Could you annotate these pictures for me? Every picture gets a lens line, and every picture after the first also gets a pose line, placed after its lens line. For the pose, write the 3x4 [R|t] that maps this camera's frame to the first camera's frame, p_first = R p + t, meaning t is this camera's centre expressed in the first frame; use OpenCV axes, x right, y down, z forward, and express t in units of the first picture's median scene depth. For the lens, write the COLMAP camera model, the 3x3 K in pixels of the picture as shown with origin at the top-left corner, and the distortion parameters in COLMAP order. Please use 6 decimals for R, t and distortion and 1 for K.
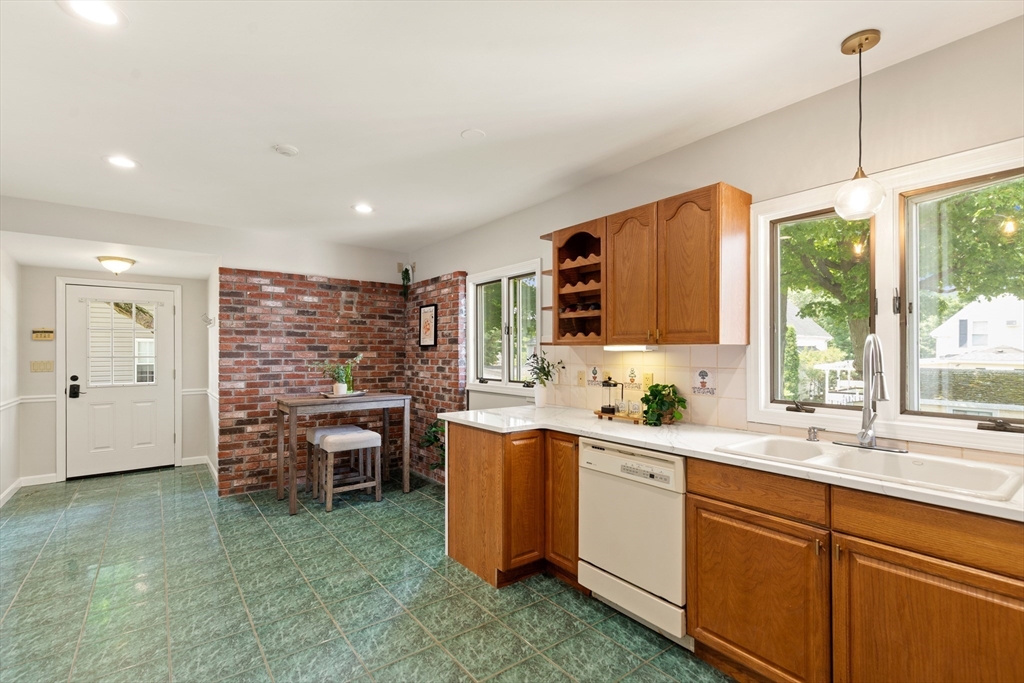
lens RADIAL K [[471.1, 0, 512.0], [0, 471.1, 354.3], [0, 0, 1]] dist [0.005873, -0.000716]
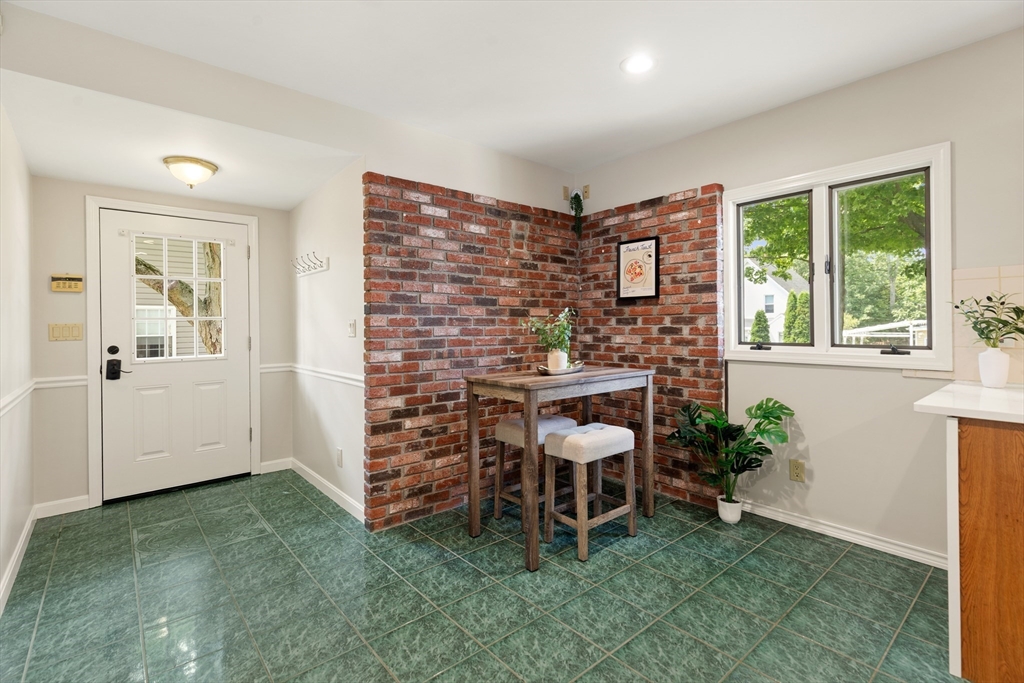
lens RADIAL K [[471.1, 0, 507.7], [0, 471.1, 327.3], [0, 0, 1]] dist [0.005873, -0.000716]
pose [[0.998725, -0.009305, 0.049621, -0.442685], [0.009166, 0.999953, 0.003031, 0.023893], [-0.049647, -0.002572, 0.998764, 0.338855]]
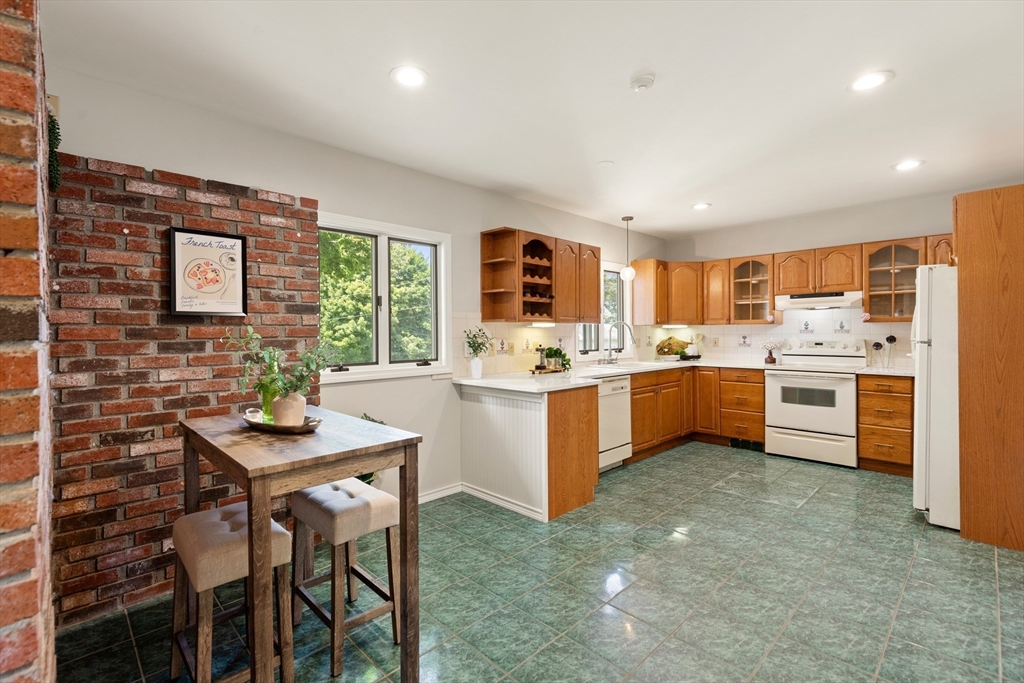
lens RADIAL K [[471.1, 0, 513.3], [0, 471.1, 330.7], [0, 0, 1]] dist [0.005873, -0.000716]
pose [[-0.136425, -0.001656, 0.990649, -0.780346], [0.007207, 0.999970, 0.002664, 0.000704], [-0.990624, 0.007503, -0.136409, 0.818560]]
